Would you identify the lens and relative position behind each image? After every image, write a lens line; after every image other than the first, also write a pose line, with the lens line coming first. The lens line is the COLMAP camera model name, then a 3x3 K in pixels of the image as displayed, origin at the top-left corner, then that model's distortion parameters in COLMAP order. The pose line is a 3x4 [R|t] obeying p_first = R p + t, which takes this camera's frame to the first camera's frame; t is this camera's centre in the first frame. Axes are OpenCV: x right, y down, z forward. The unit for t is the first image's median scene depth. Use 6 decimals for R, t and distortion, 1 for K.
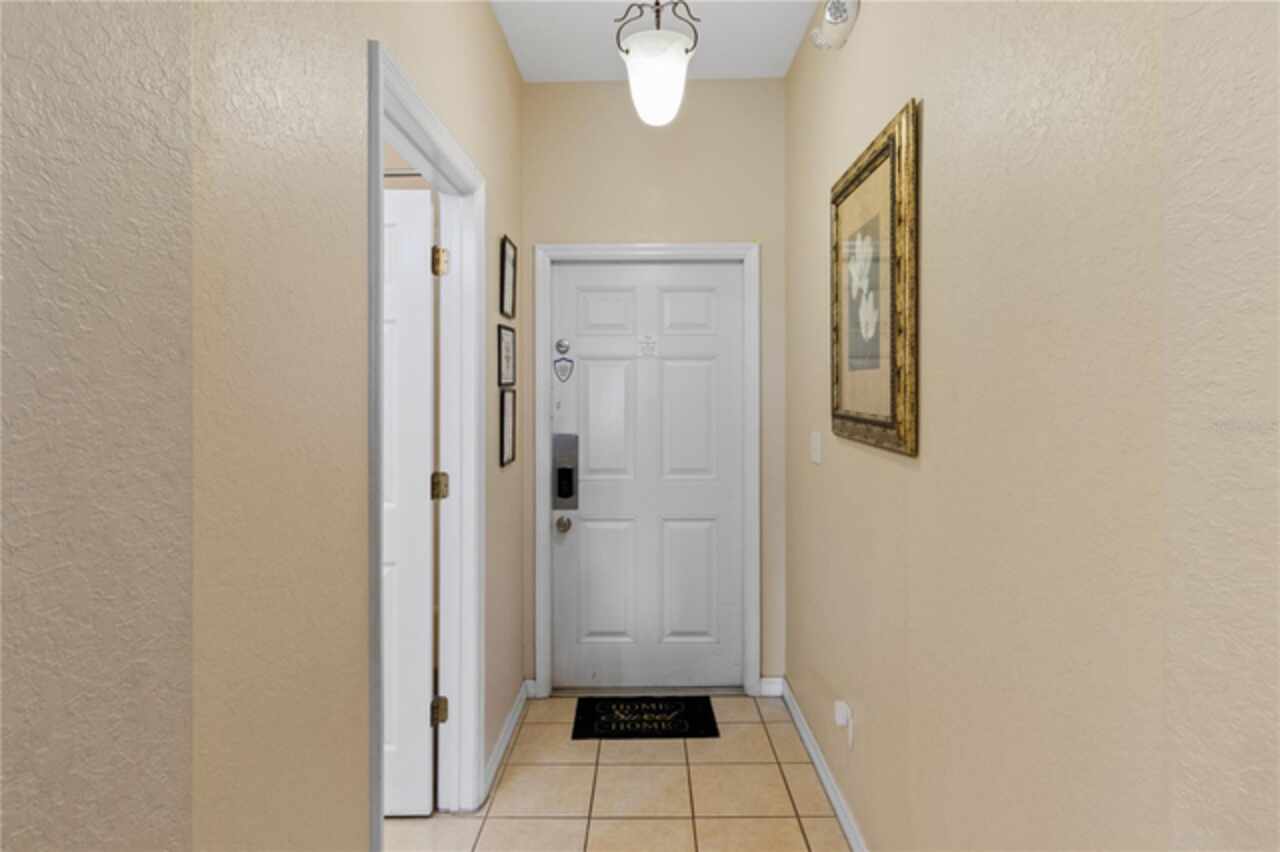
lens RADIAL K [[679.2, 0, 641.7], [0, 679.2, 385.3], [0, 0, 1]] dist [0.002173, 0.000159]
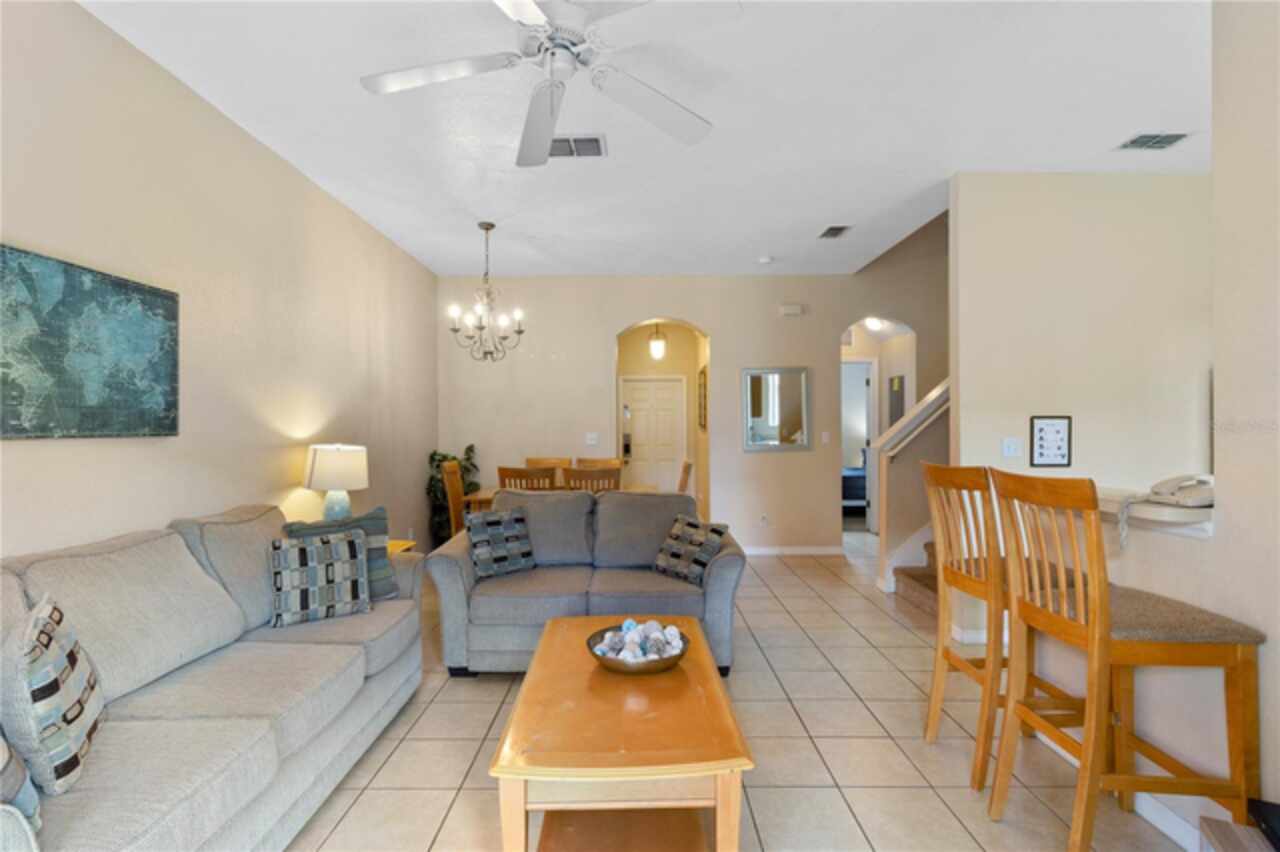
lens RADIAL K [[581.1, 0, 638.2], [0, 581.1, 417.8], [0, 0, 1]] dist [0.001177, -0.000020]
pose [[0.999935, -0.003135, 0.010956, -0.091925], [0.003160, 0.999993, -0.002233, 0.004273], [-0.010949, 0.002268, 0.999937, -1.796847]]
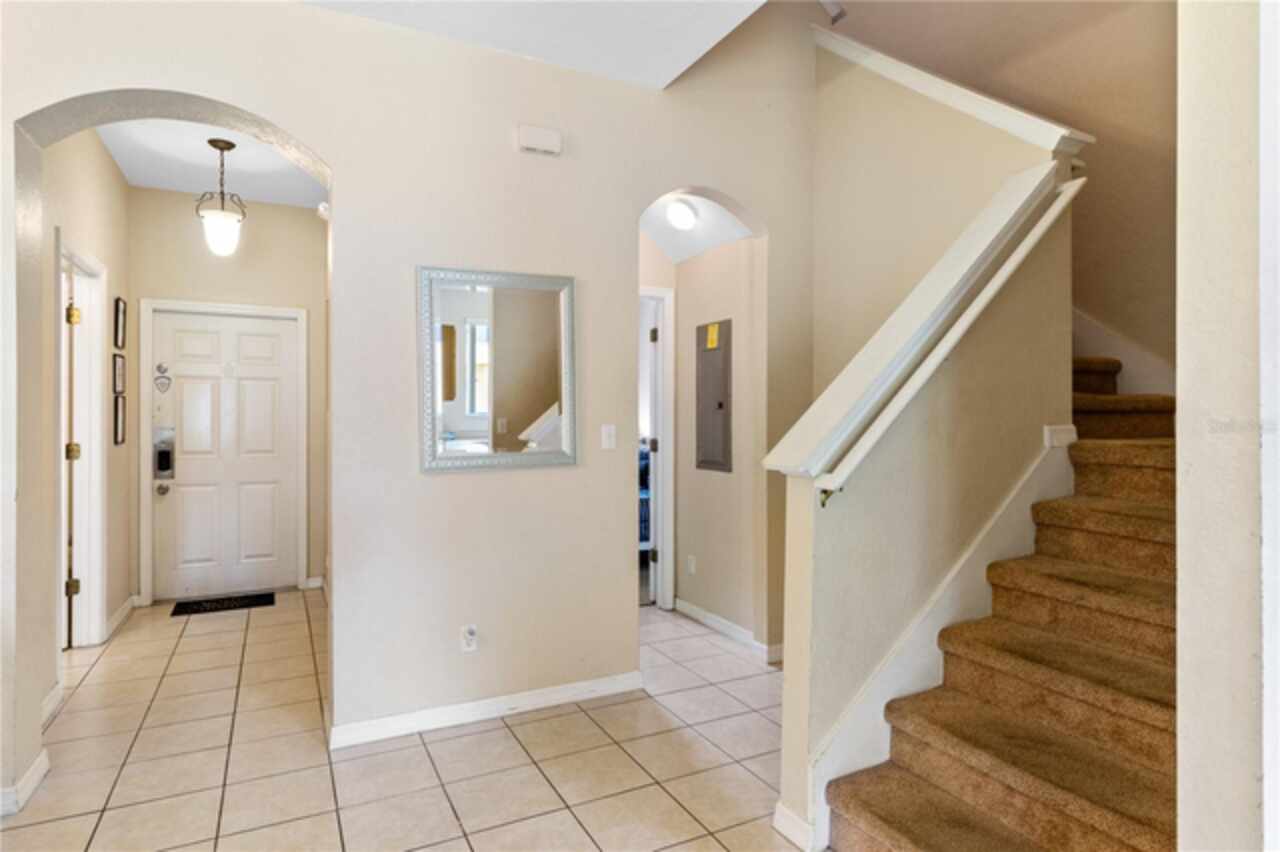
lens RADIAL K [[682.7, 0, 616.3], [0, 682.7, 416.6], [0, 0, 1]] dist [-0.001173, 0.001465]
pose [[0.891312, 0.003831, 0.453374, 0.094383], [-0.008429, 0.999931, 0.008123, 0.028031], [-0.453312, -0.011062, 0.891283, -0.799832]]
